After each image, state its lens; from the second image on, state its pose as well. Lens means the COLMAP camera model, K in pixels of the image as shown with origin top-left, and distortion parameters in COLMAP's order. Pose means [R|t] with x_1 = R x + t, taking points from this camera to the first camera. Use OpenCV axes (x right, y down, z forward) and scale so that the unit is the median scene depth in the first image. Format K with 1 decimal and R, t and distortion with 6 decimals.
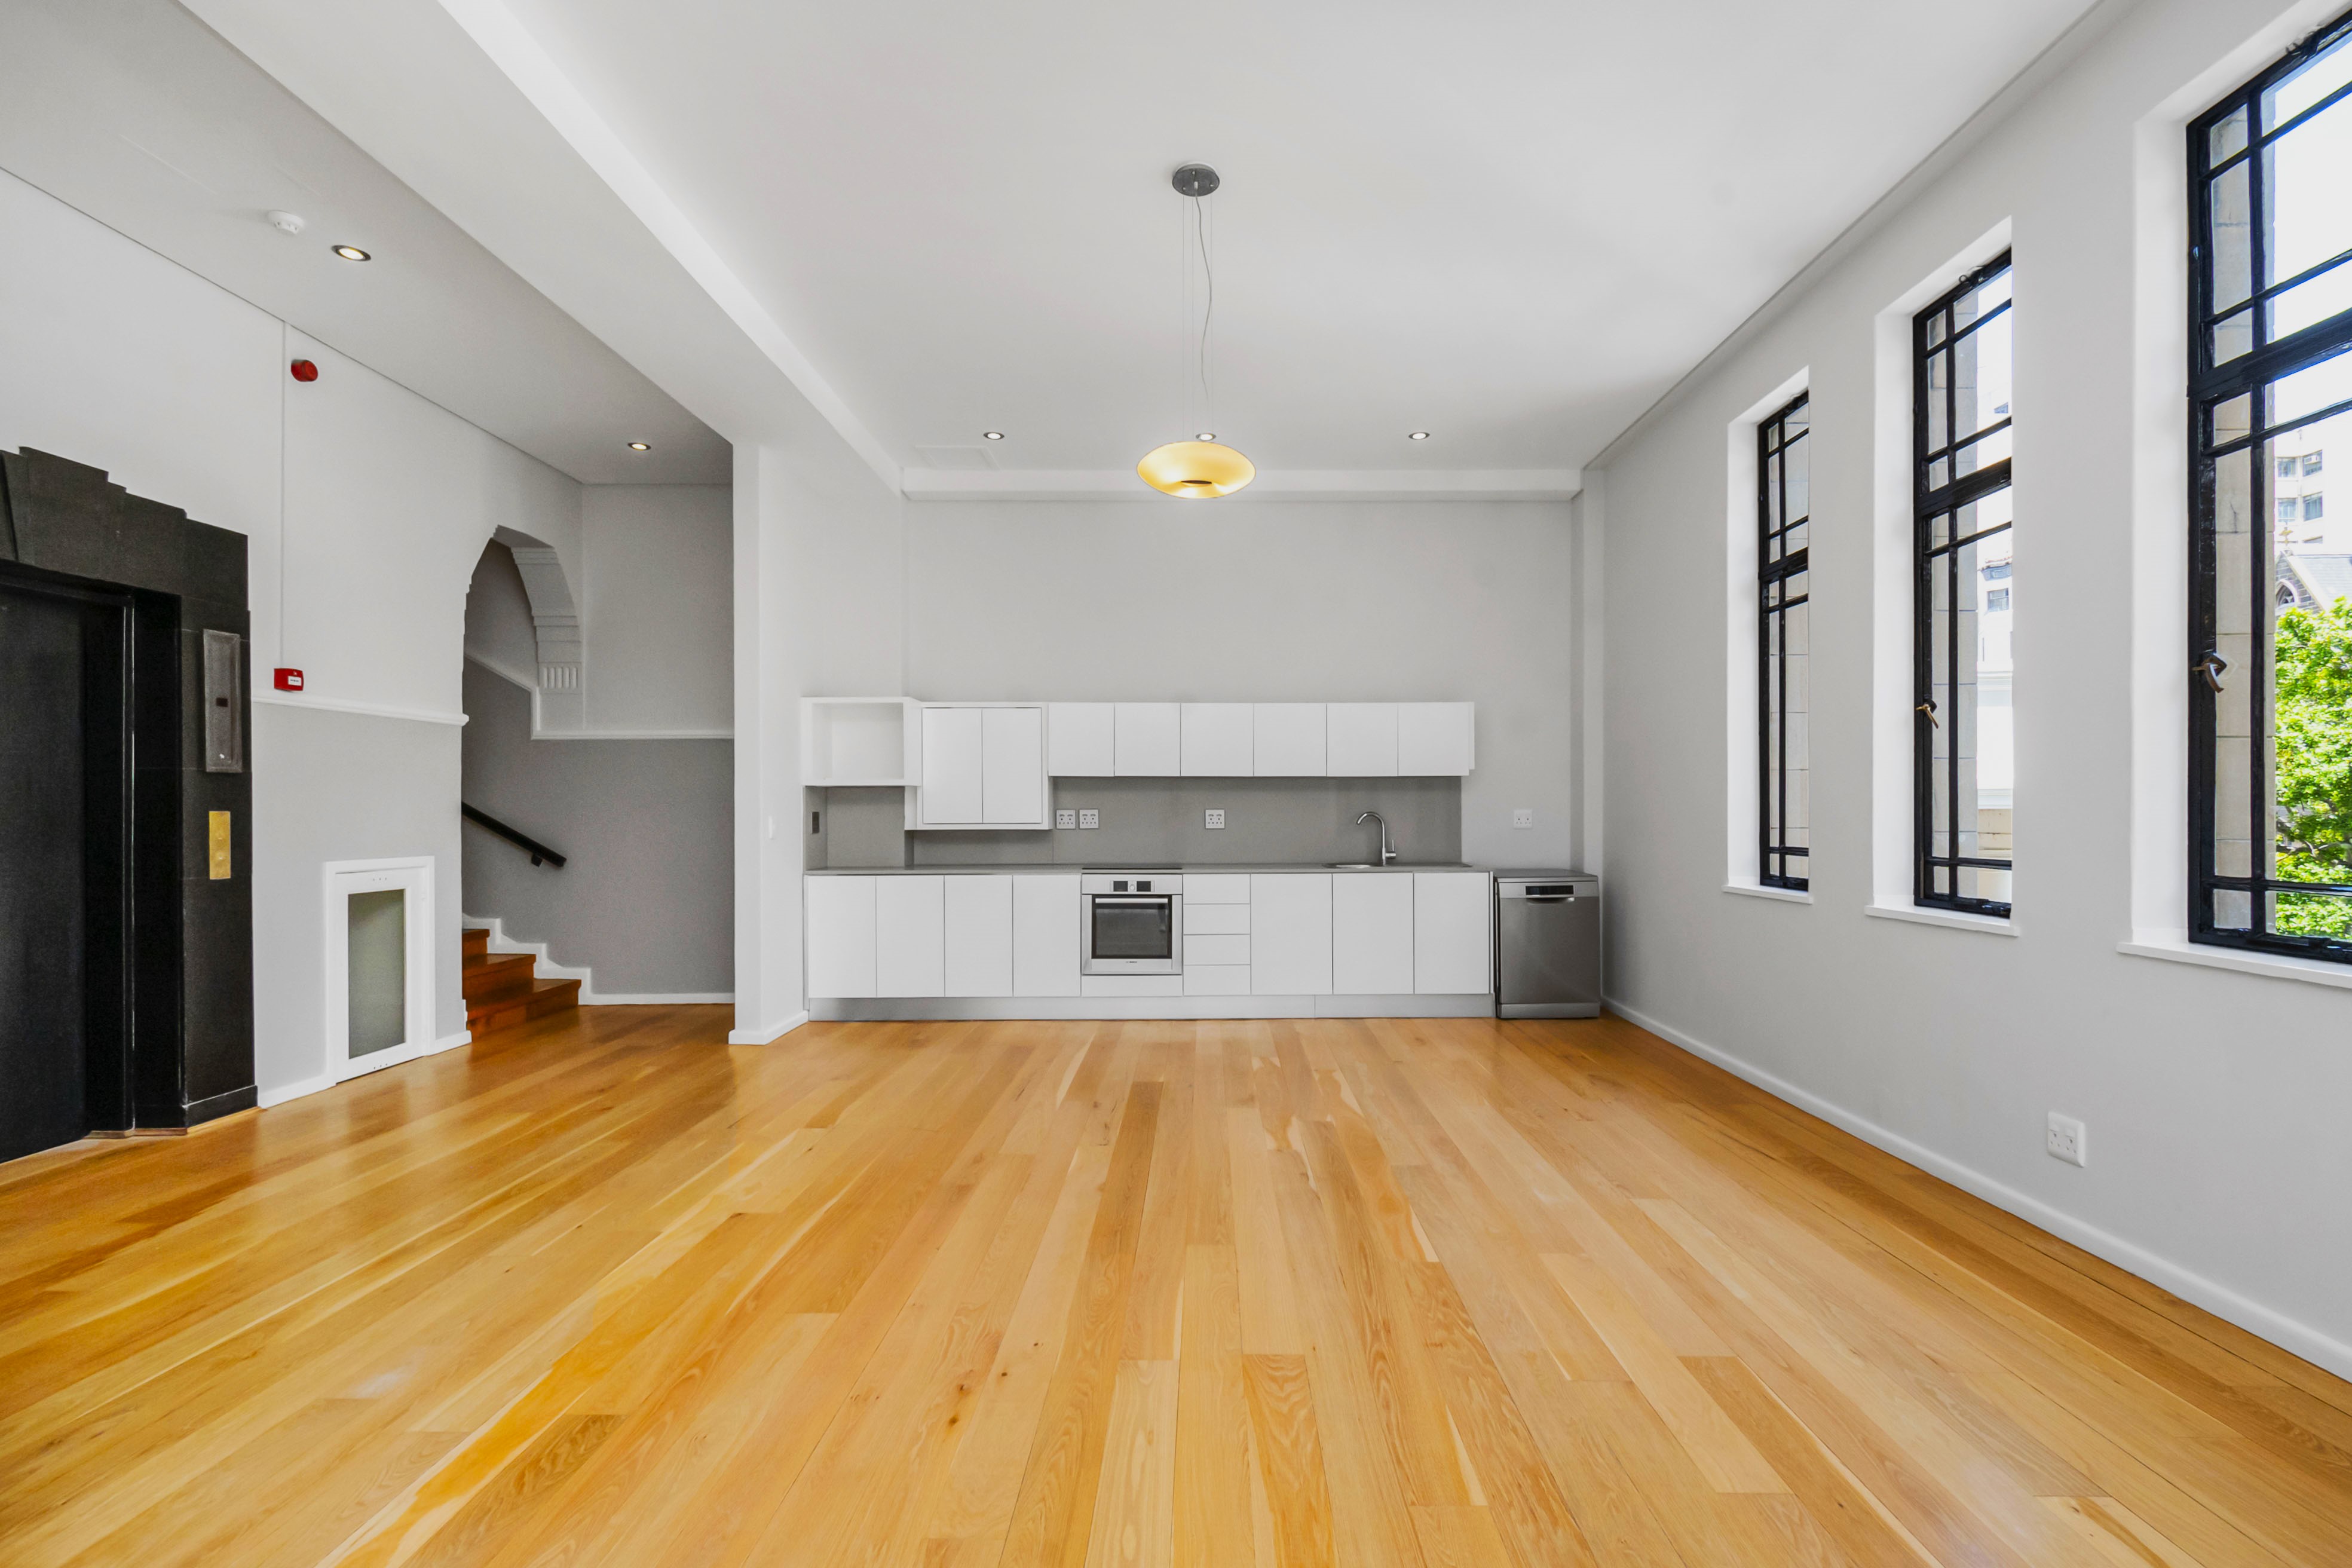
lens RADIAL K [[1060.6, 0, 1184.4], [0, 1060.6, 817.3], [0, 0, 1]] dist [-0.000484, -0.000601]
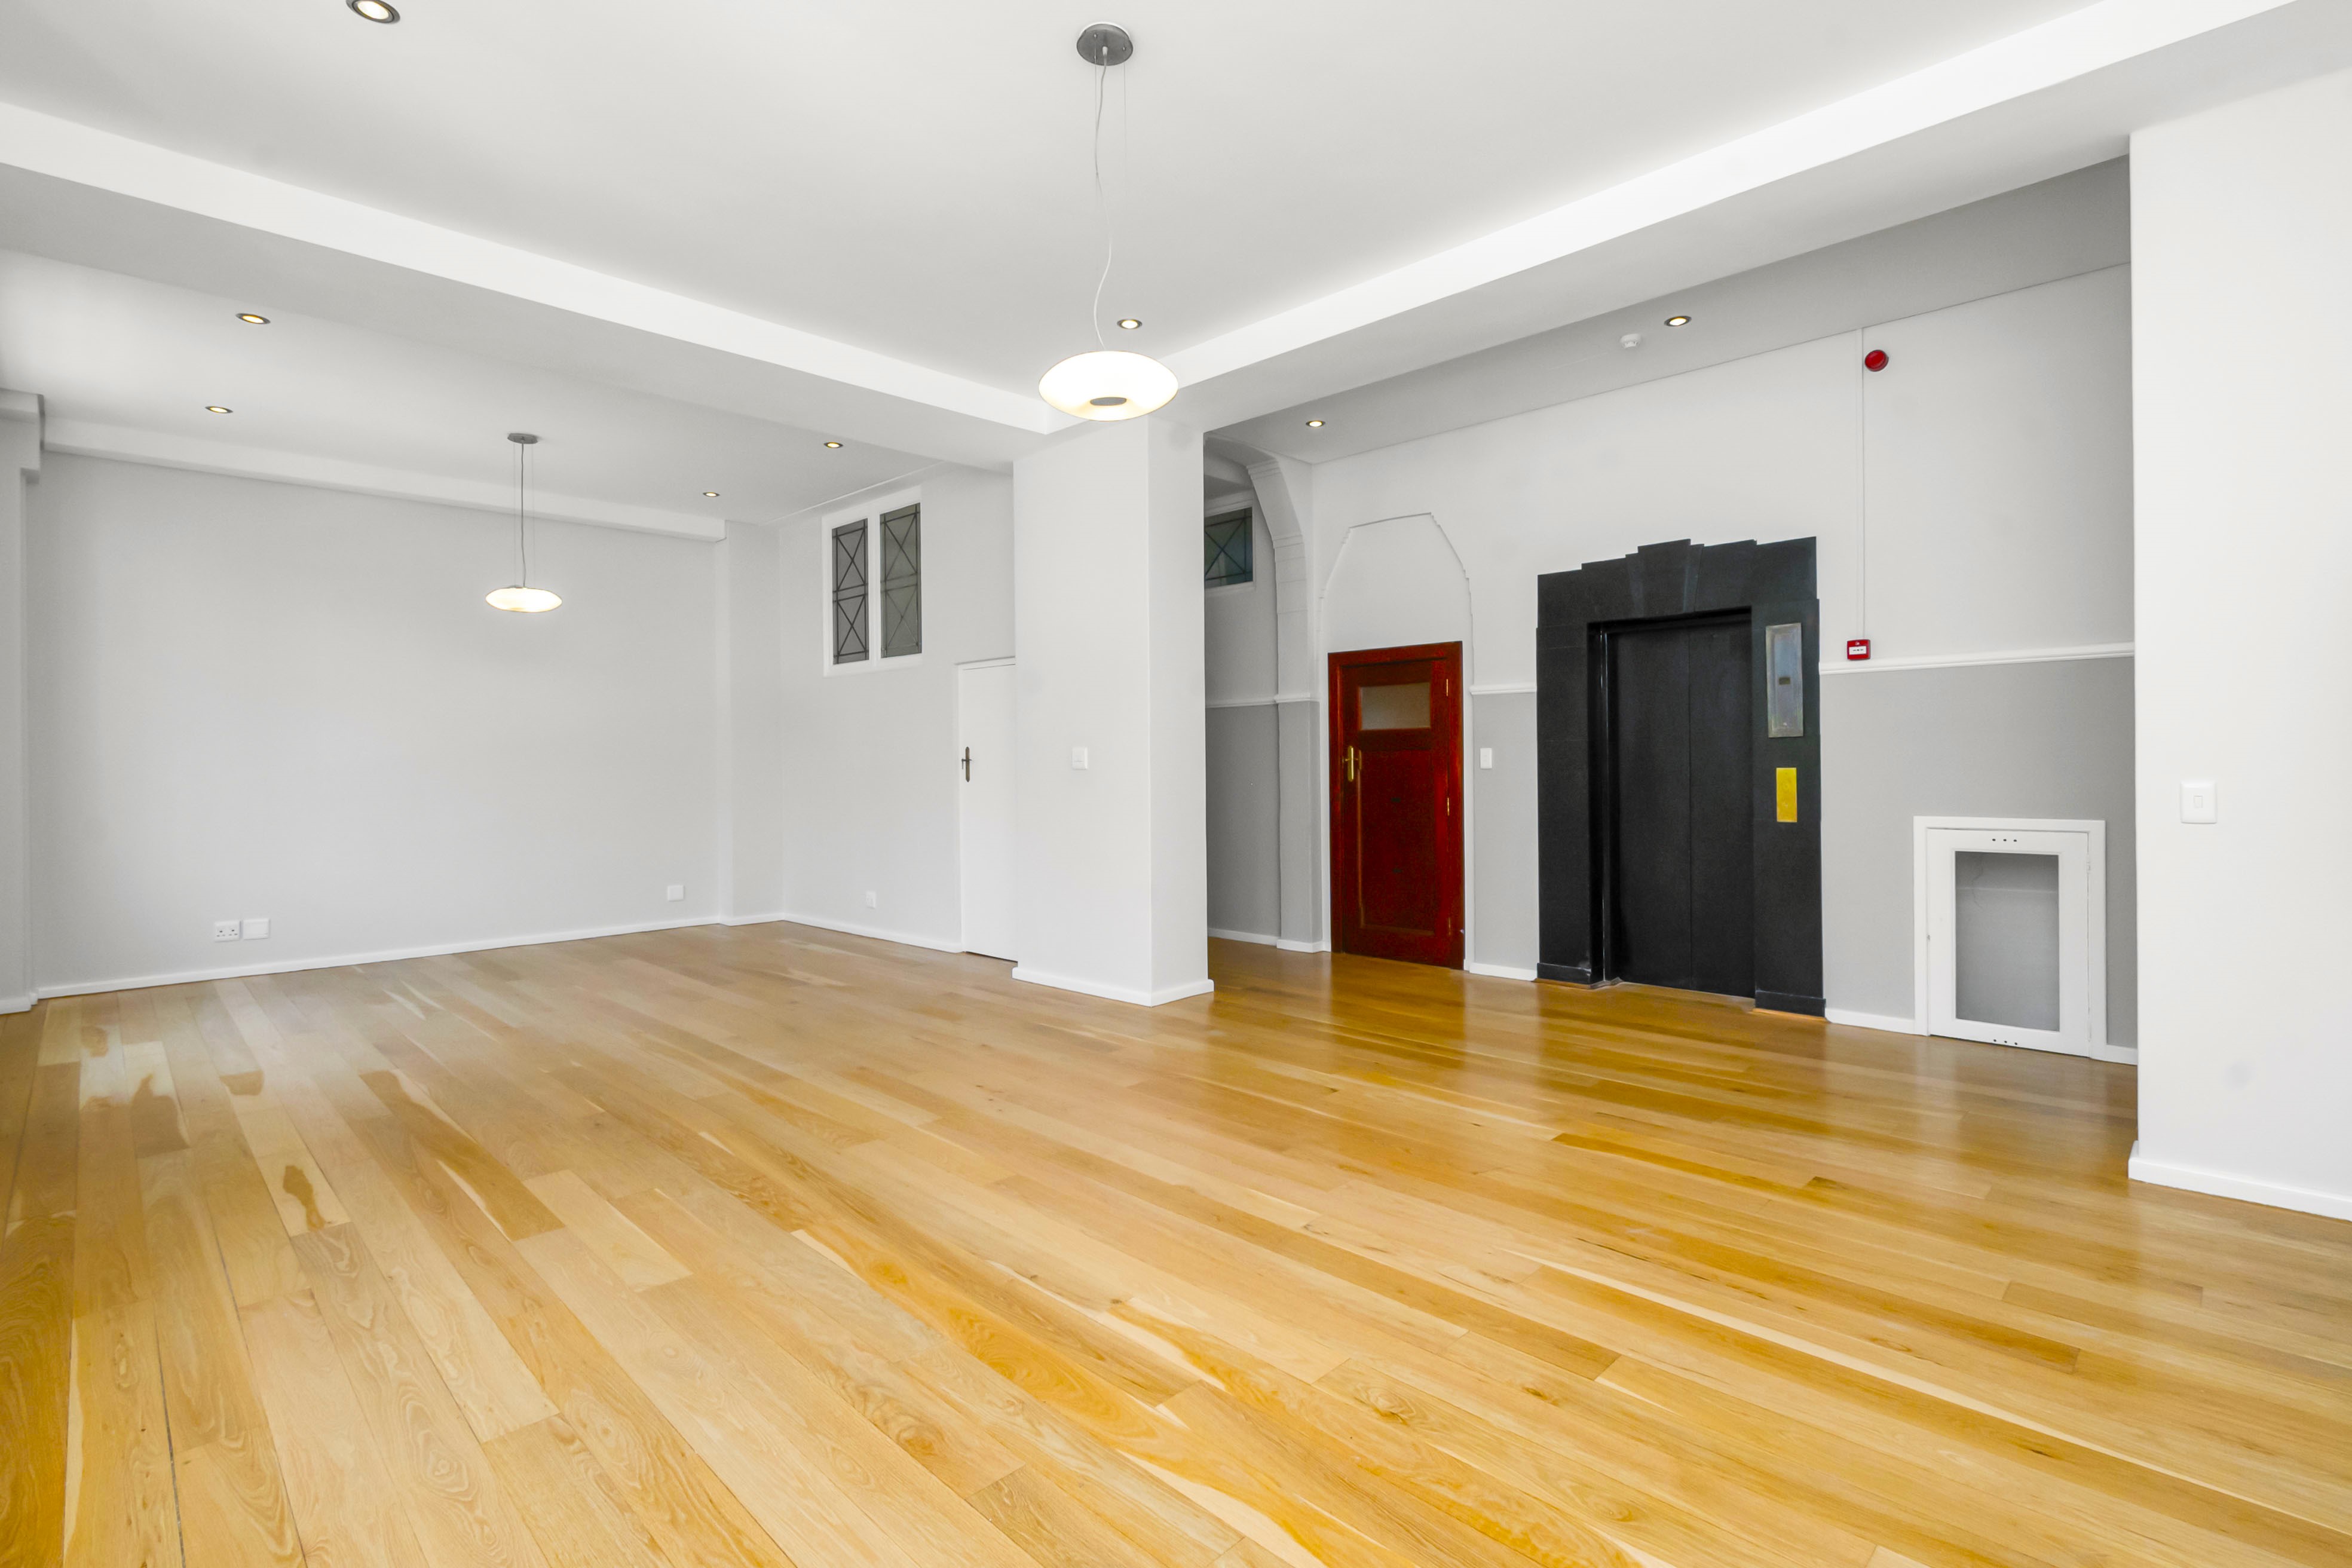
lens RADIAL K [[1087.4, 0, 1202.4], [0, 1087.4, 766.2], [0, 0, 1]] dist [0.001214, -0.000633]
pose [[-0.684358, 0.011028, -0.729063, 0.353615], [0.008759, 0.999938, 0.006903, -0.015934], [0.729094, -0.001662, -0.684412, 0.975774]]
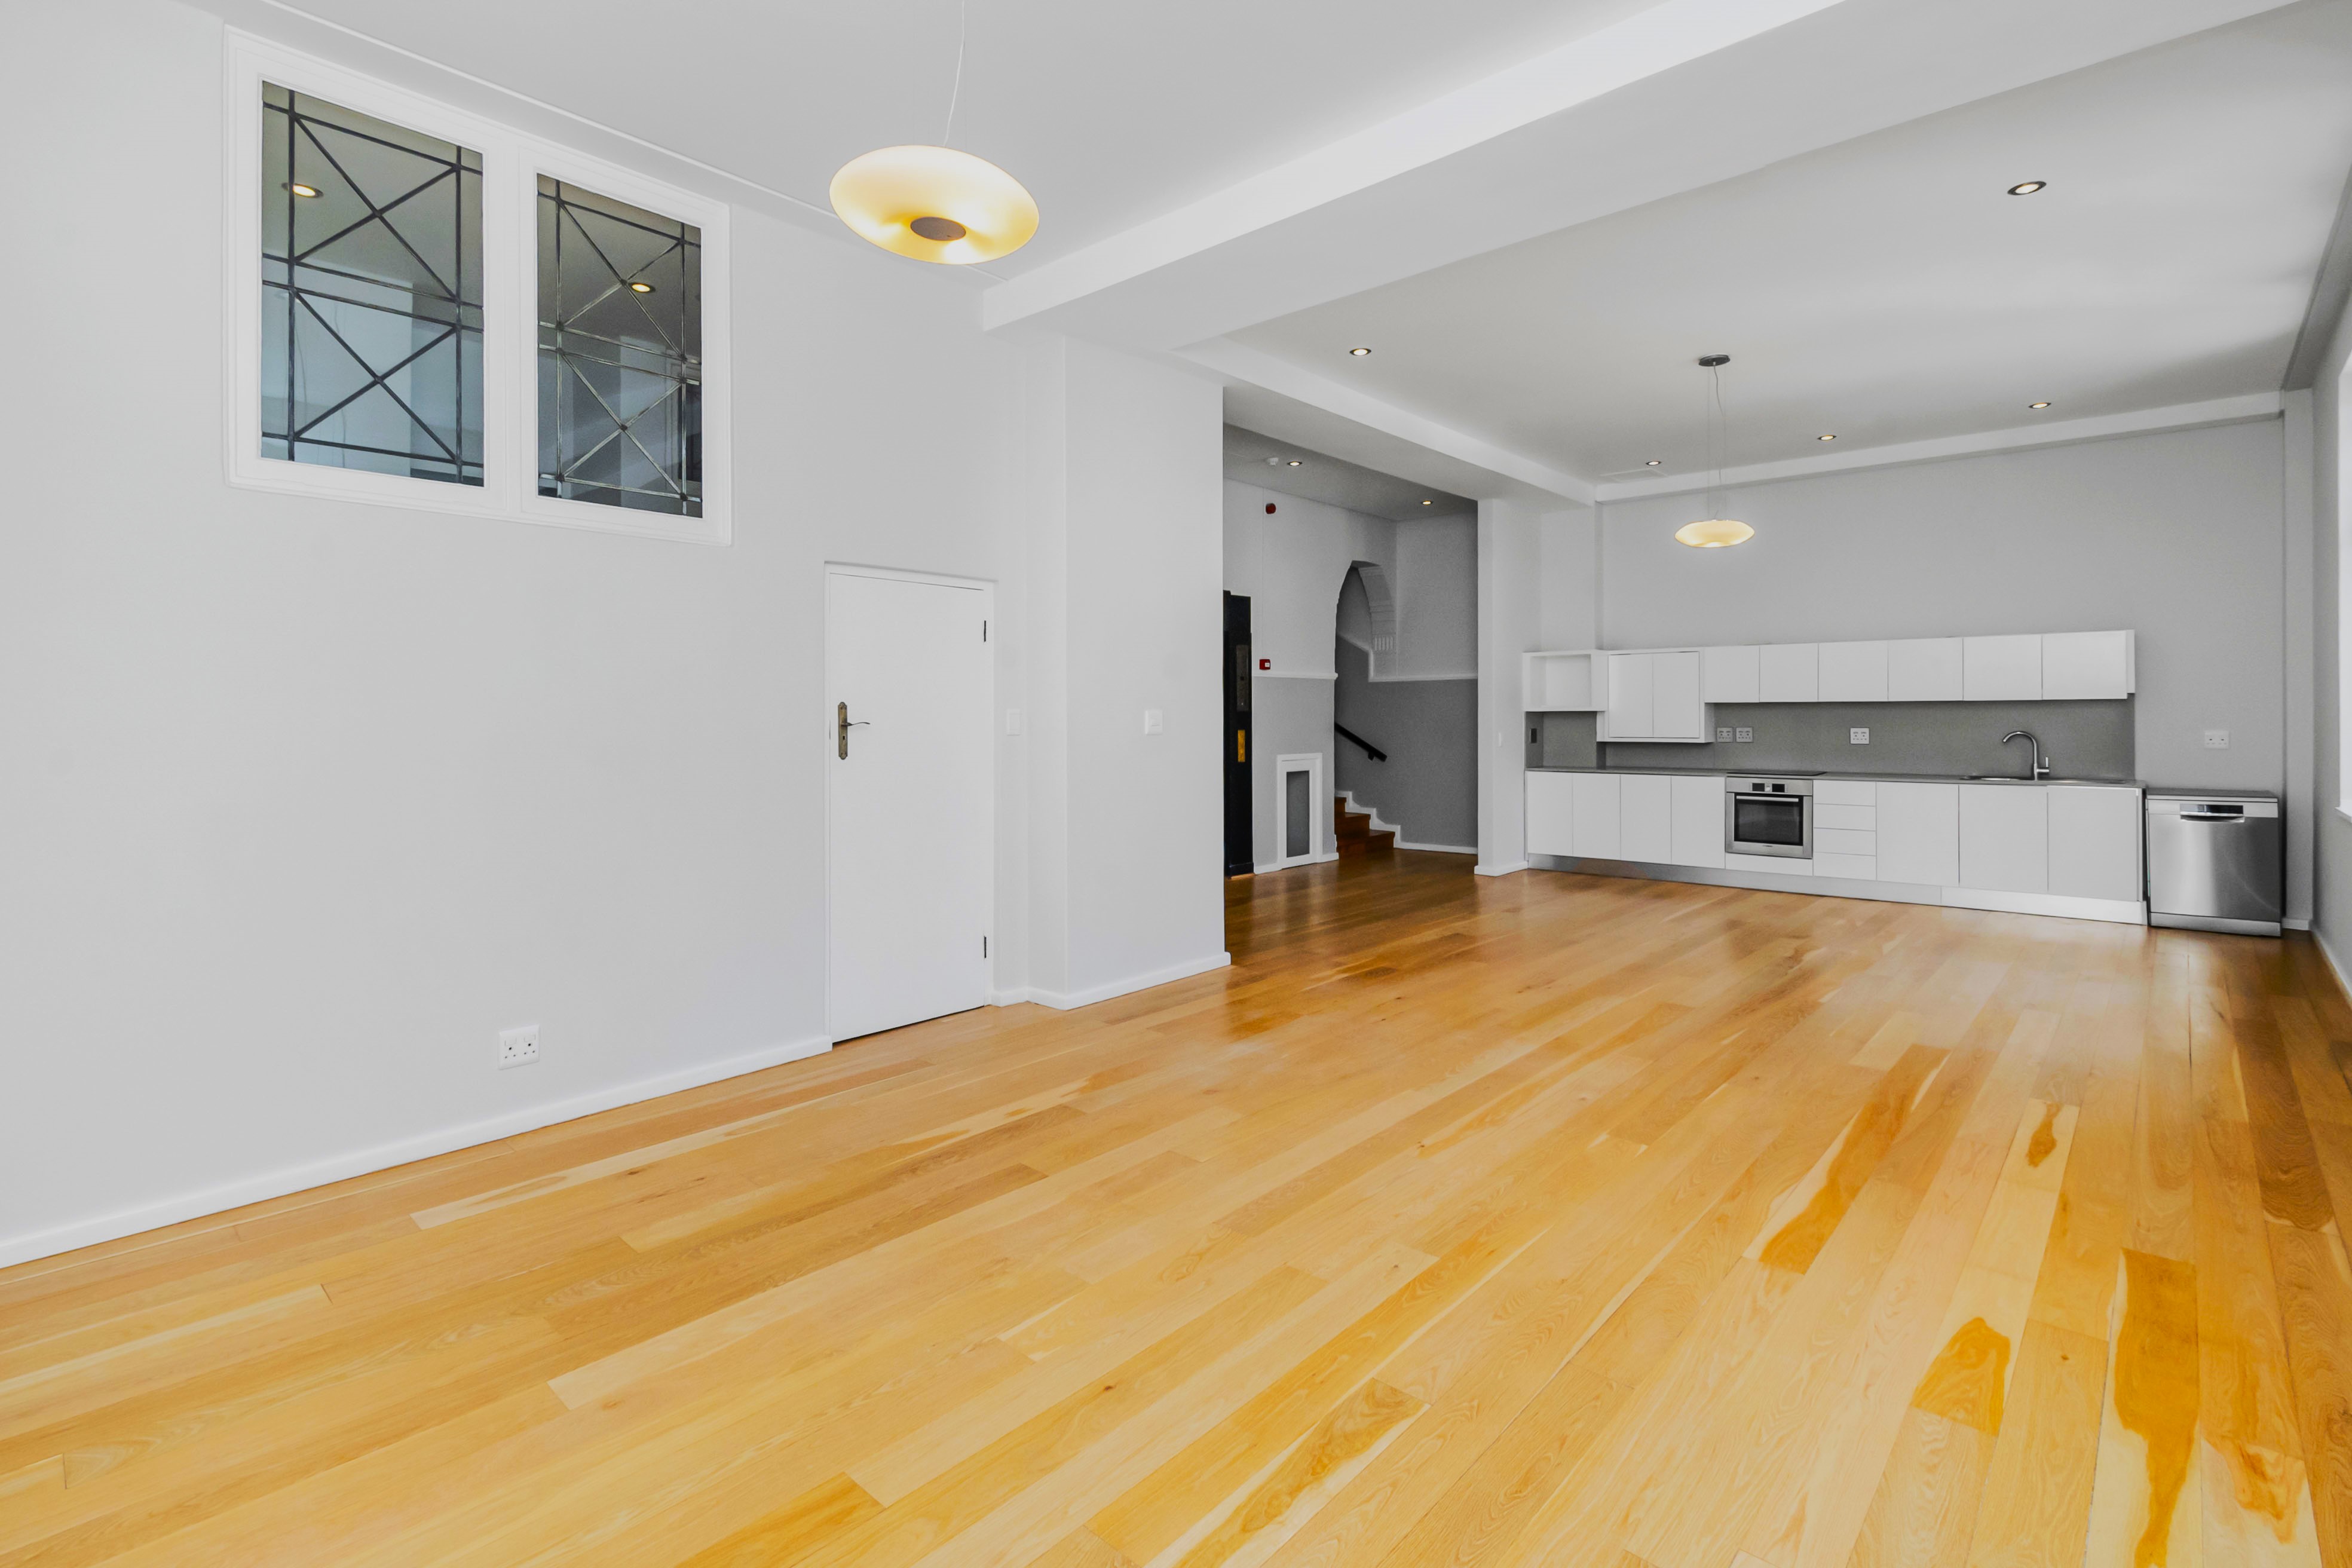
lens RADIAL K [[1081.3, 0, 1173.4], [0, 1081.3, 719.2], [0, 0, 1]] dist [0.001665, -0.001381]
pose [[0.746807, 0.001365, -0.665040, 0.301462], [-0.001035, 0.999999, 0.000890, -0.020385], [0.665041, 0.000024, 0.746807, -0.499744]]
